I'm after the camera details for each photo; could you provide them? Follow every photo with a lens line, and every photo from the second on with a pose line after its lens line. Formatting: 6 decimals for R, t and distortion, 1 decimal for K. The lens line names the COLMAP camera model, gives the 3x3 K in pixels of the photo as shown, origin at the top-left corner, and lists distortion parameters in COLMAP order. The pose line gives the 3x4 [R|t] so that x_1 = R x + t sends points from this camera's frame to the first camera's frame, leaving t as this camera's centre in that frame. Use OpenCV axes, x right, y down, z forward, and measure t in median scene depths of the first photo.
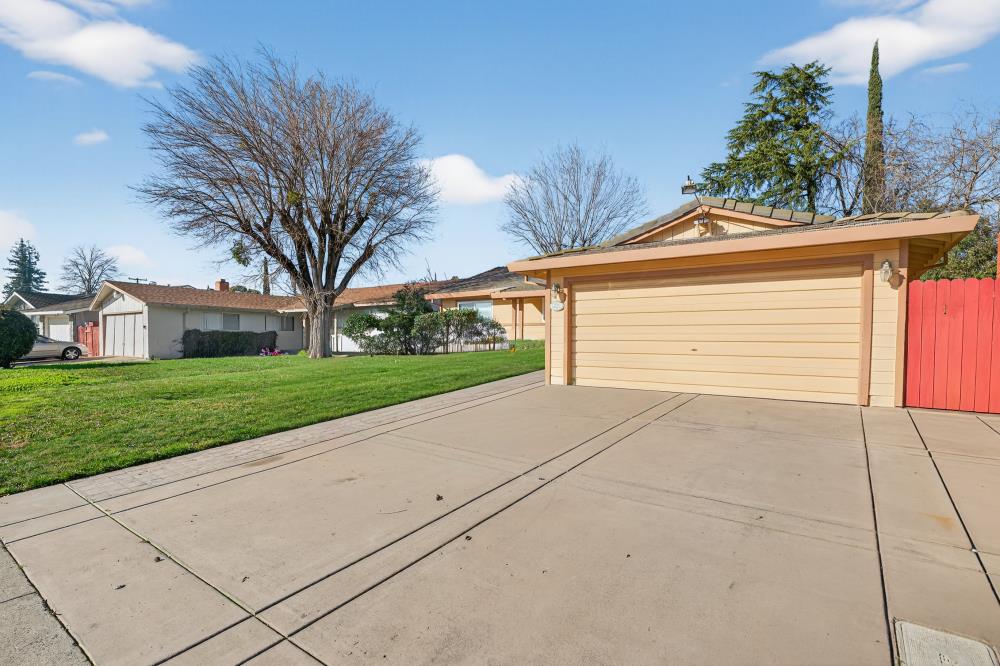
lens RADIAL K [[480.7, 0, 500.9], [0, 480.7, 354.6], [0, 0, 1]] dist [-0.000163, 0.000006]
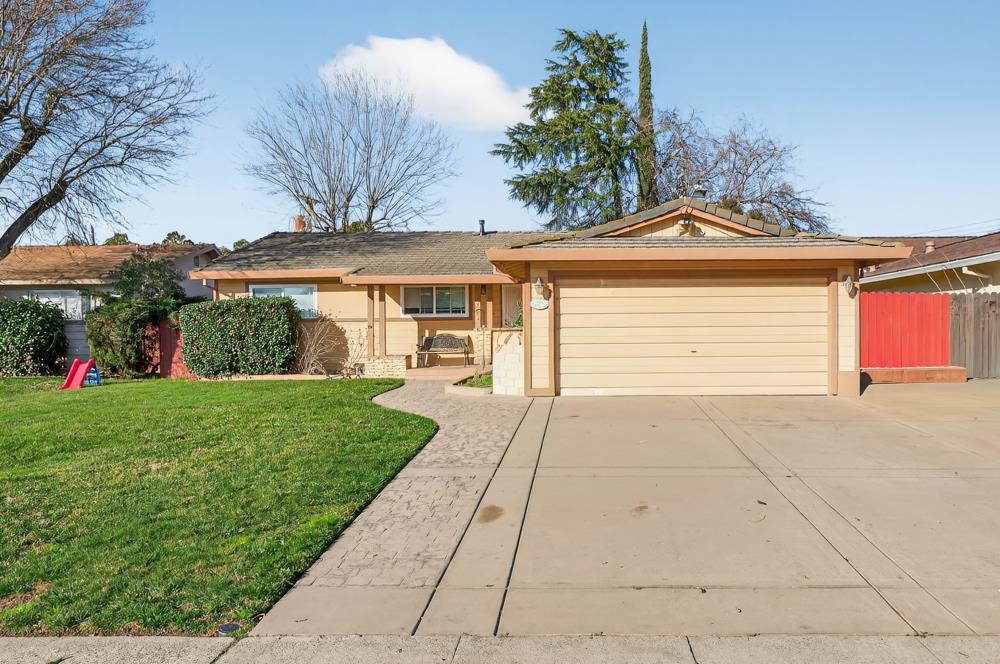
lens RADIAL K [[723.8, 0, 500.0], [0, 723.8, 332.0], [0, 0, 1]] dist [0.000269, 0.002216]
pose [[0.818282, -0.016066, 0.574593, -0.438268], [0.031592, 0.999355, -0.017049, -0.020814], [-0.573949, 0.032104, 0.818262, 0.002039]]
